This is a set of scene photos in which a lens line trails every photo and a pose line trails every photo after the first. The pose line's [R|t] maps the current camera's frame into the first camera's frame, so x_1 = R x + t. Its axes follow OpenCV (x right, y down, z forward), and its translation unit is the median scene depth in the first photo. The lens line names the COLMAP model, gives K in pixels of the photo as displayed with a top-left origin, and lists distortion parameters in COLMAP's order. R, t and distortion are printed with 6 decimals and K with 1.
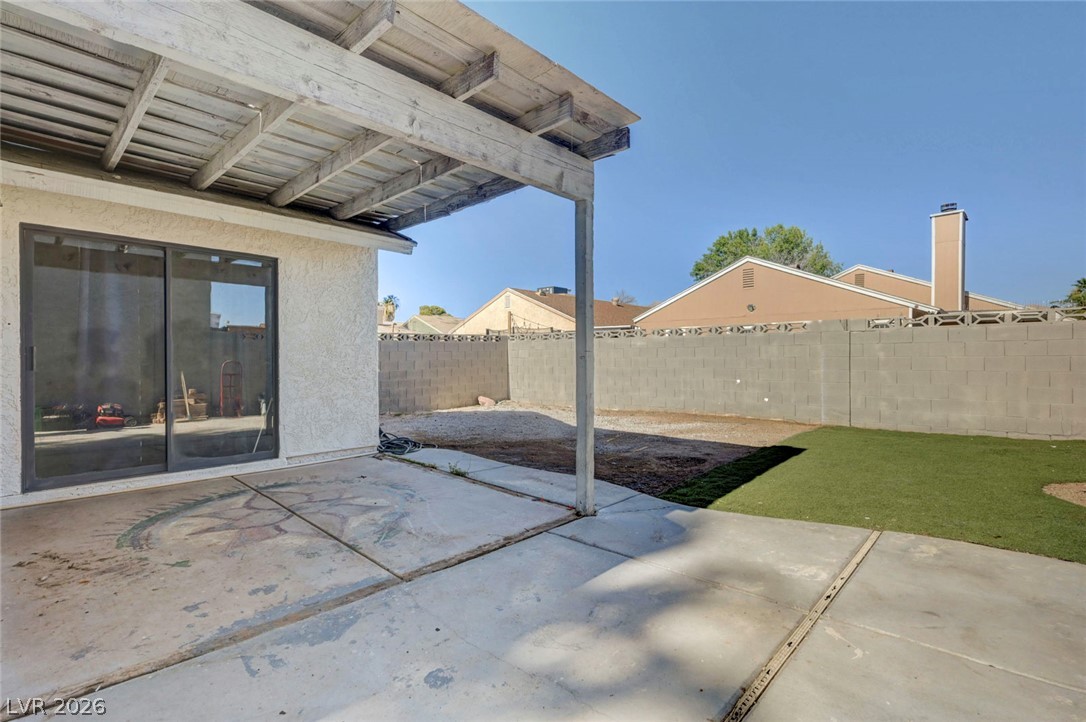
lens RADIAL K [[497.7, 0, 547.3], [0, 497.7, 362.6], [0, 0, 1]] dist [-0.002637, -0.000258]
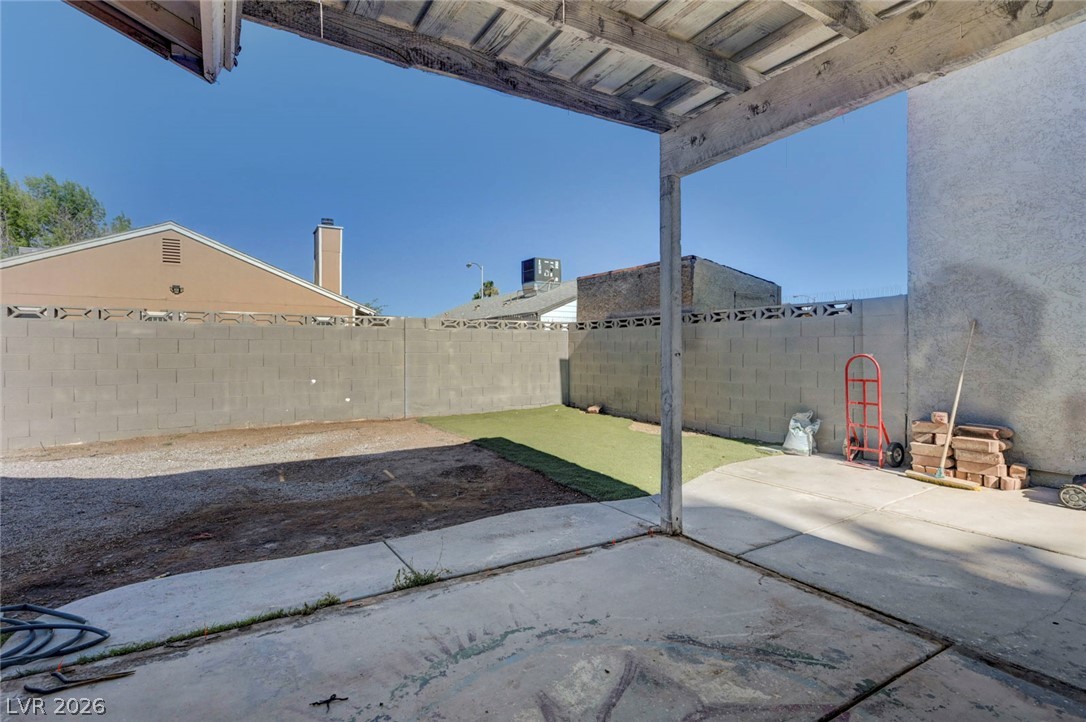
lens RADIAL K [[507.4, 0, 544.5], [0, 507.4, 353.5], [0, 0, 1]] dist [0.002282, -0.000047]
pose [[0.278505, -0.000867, 0.960434, -0.382582], [0.008886, 0.999959, -0.001674, -0.005869], [-0.960394, 0.009000, 0.278501, 0.432729]]
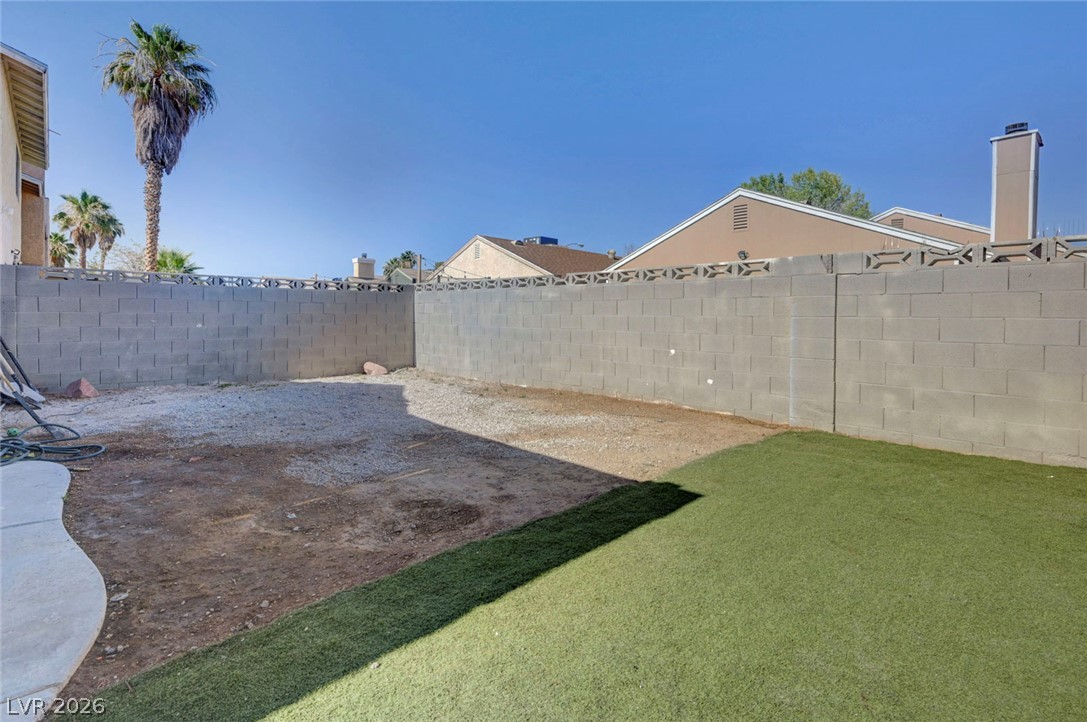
lens RADIAL K [[517.5, 0, 538.6], [0, 517.5, 322.8], [0, 0, 1]] dist [0.000831, 0.000002]
pose [[0.997831, 0.019356, -0.062920, 0.282918], [-0.019416, 0.999811, -0.000344, 0.002926], [0.062902, 0.001565, 0.998018, 0.344215]]
